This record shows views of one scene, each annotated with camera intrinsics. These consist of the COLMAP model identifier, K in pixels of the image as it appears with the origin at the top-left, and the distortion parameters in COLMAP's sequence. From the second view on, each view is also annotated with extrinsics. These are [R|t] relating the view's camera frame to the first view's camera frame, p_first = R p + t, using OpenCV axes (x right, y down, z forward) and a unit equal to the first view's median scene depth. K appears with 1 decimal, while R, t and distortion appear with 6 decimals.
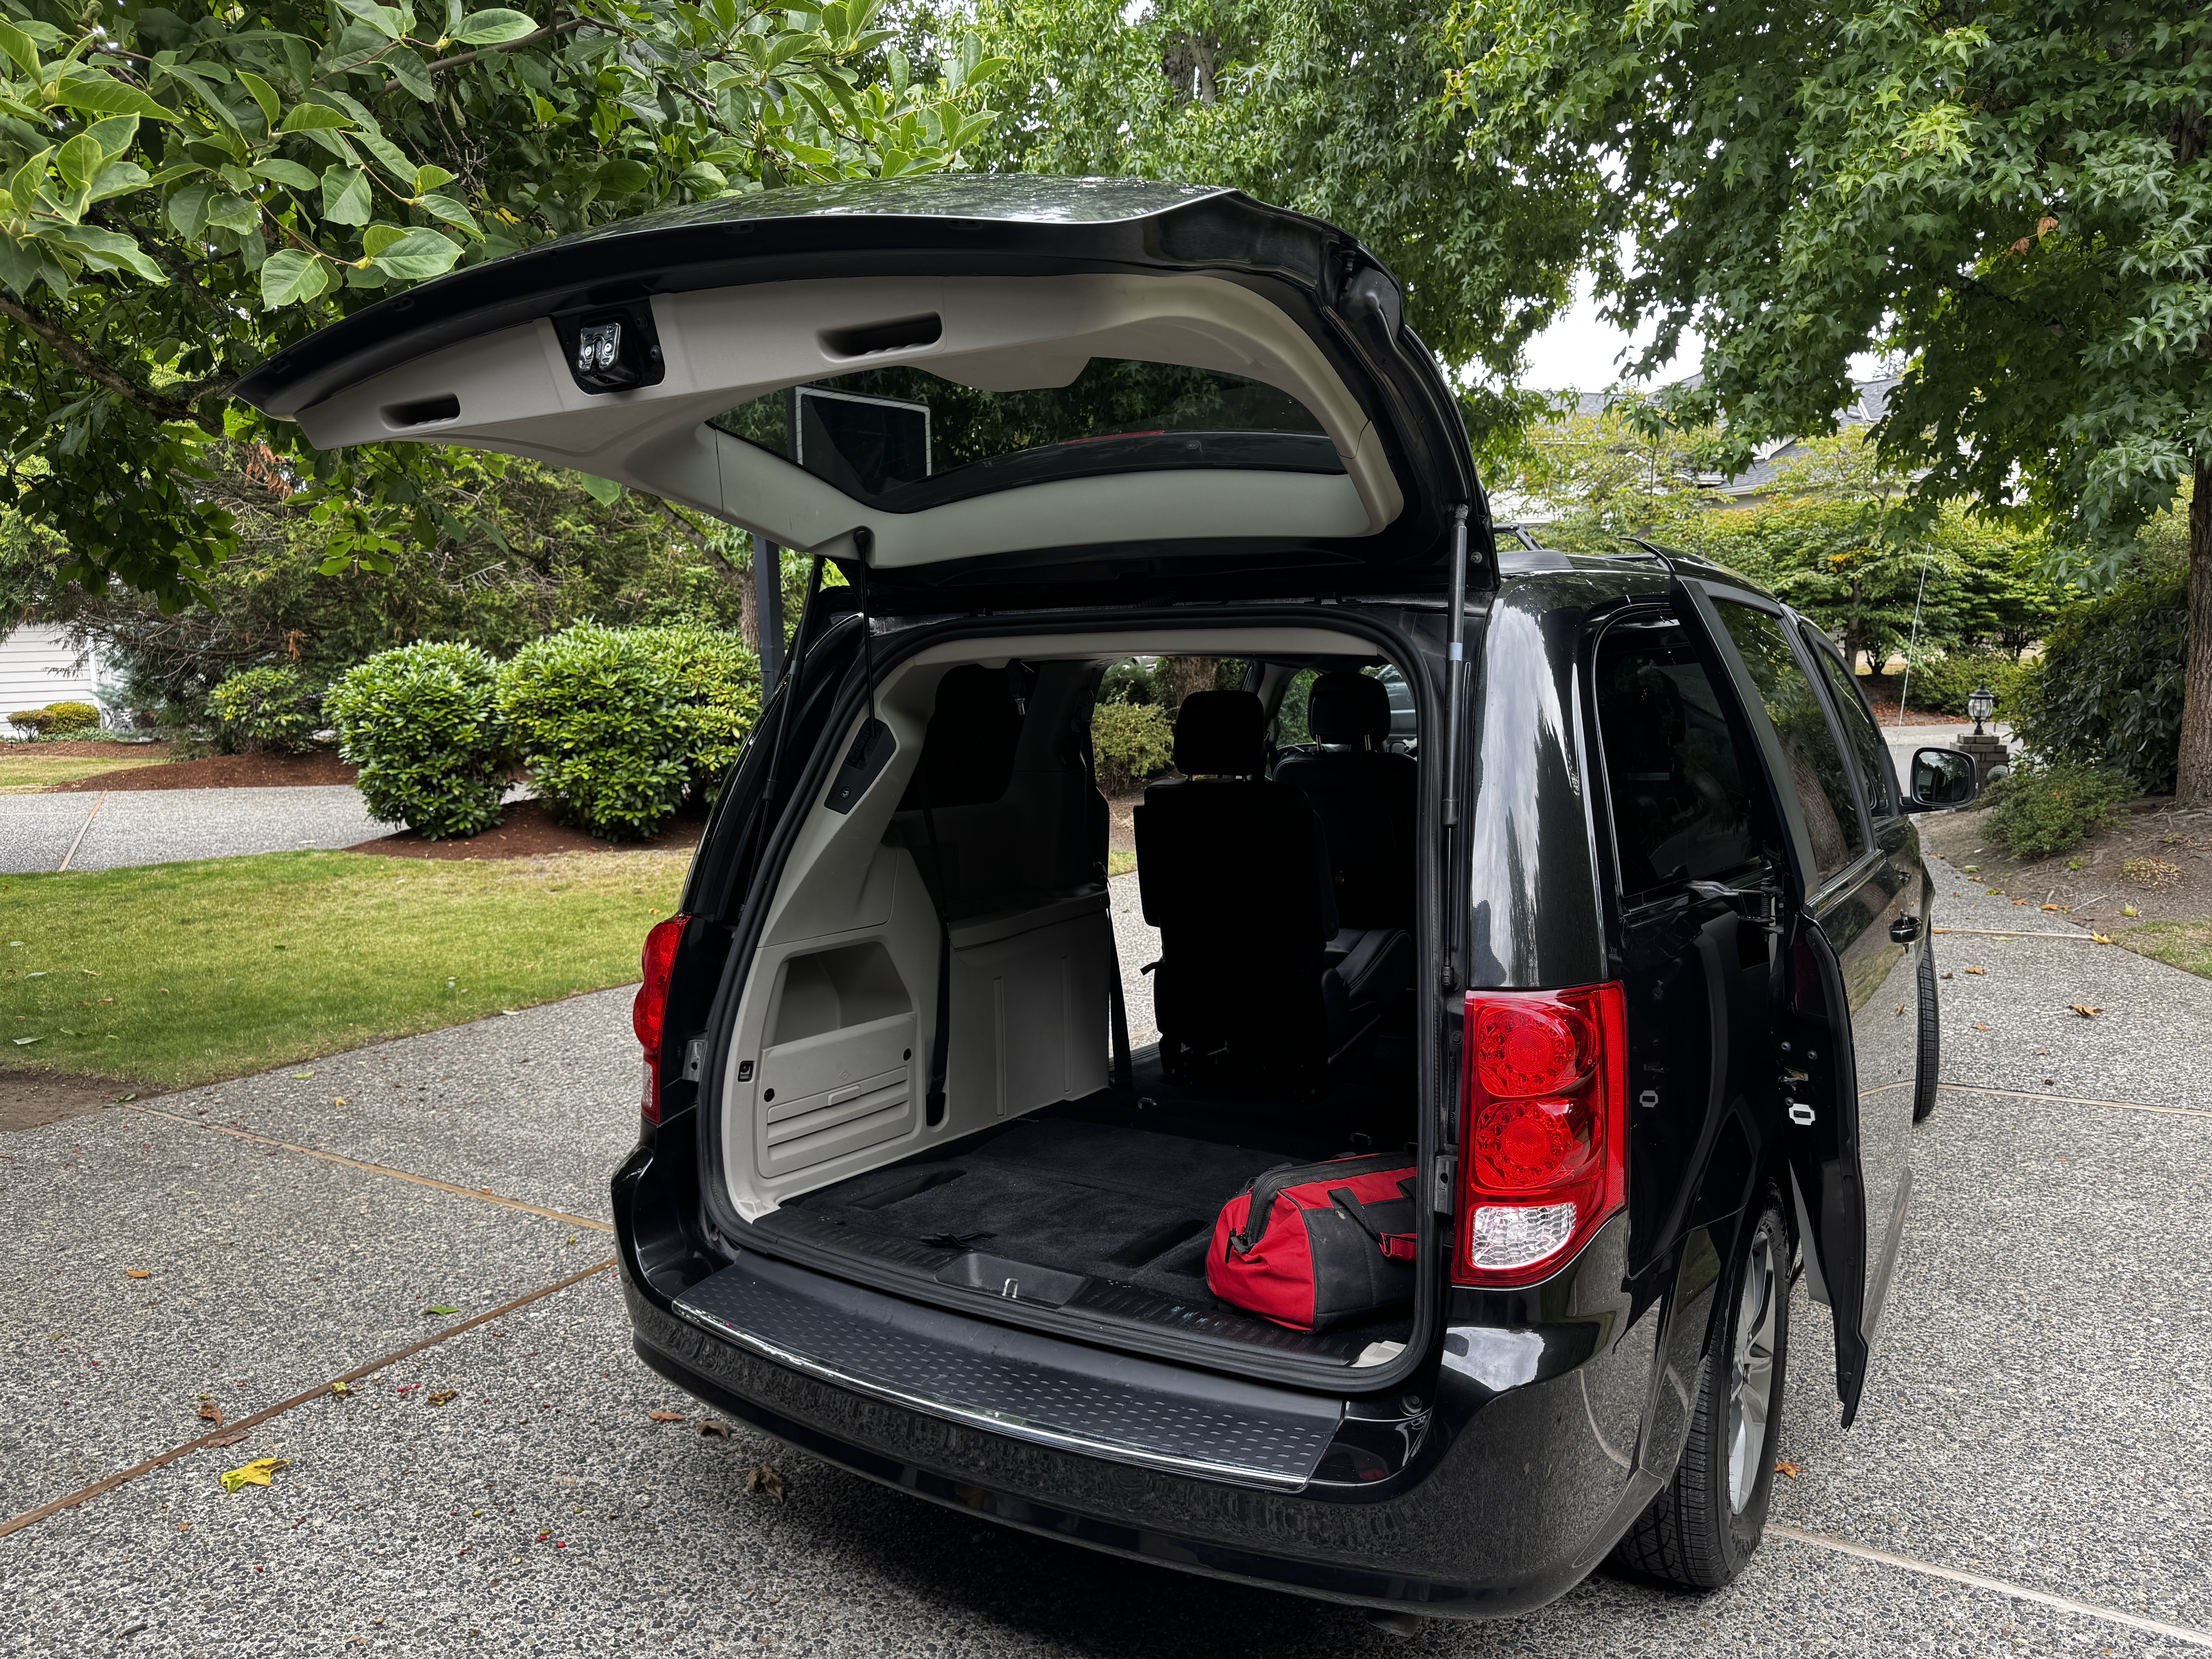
lens RADIAL K [[1547.0, 0, 1133.7], [0, 1547.0, 837.5], [0, 0, 1]] dist [0.008729, -0.001622]
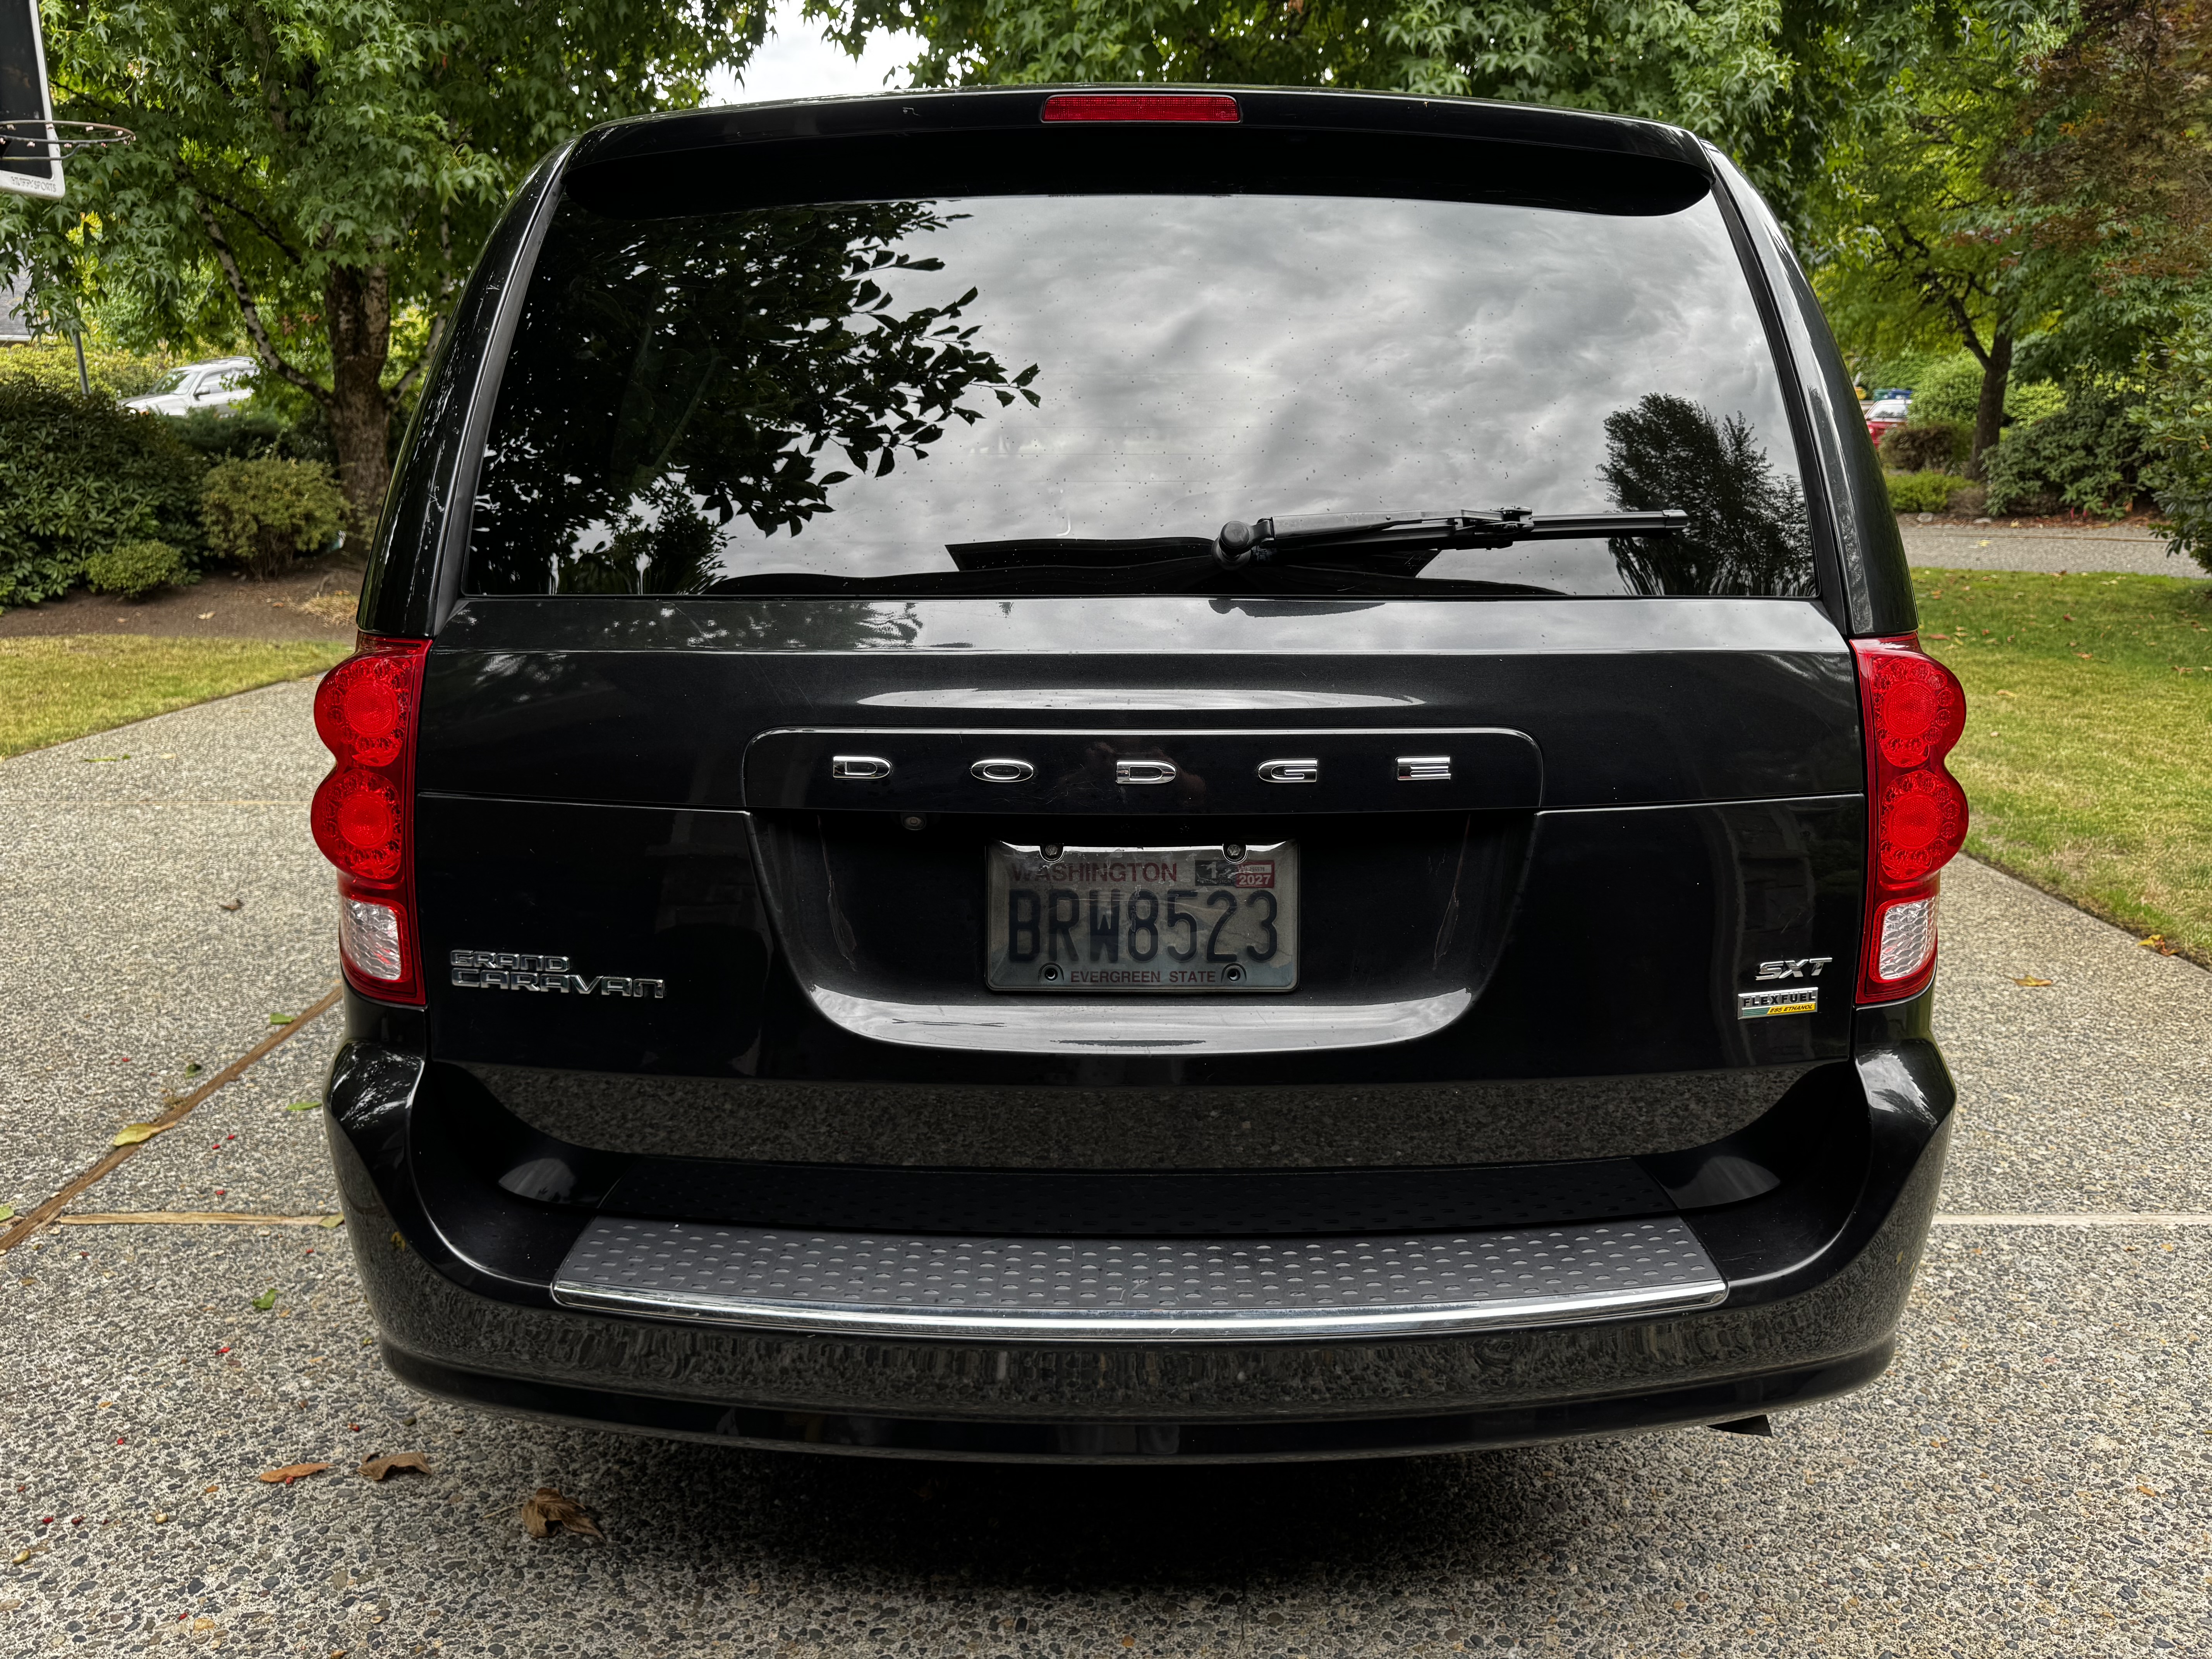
lens RADIAL K [[1552.0, 0, 1106.0], [0, 1552.0, 829.5], [0, 0, 1]] dist [-0.001855, -0.003318]
pose [[0.851203, -0.106650, 0.513887, -0.138954], [0.041081, 0.989671, 0.137347, 0.020287], [-0.523227, -0.095799, 0.846792, 0.143719]]
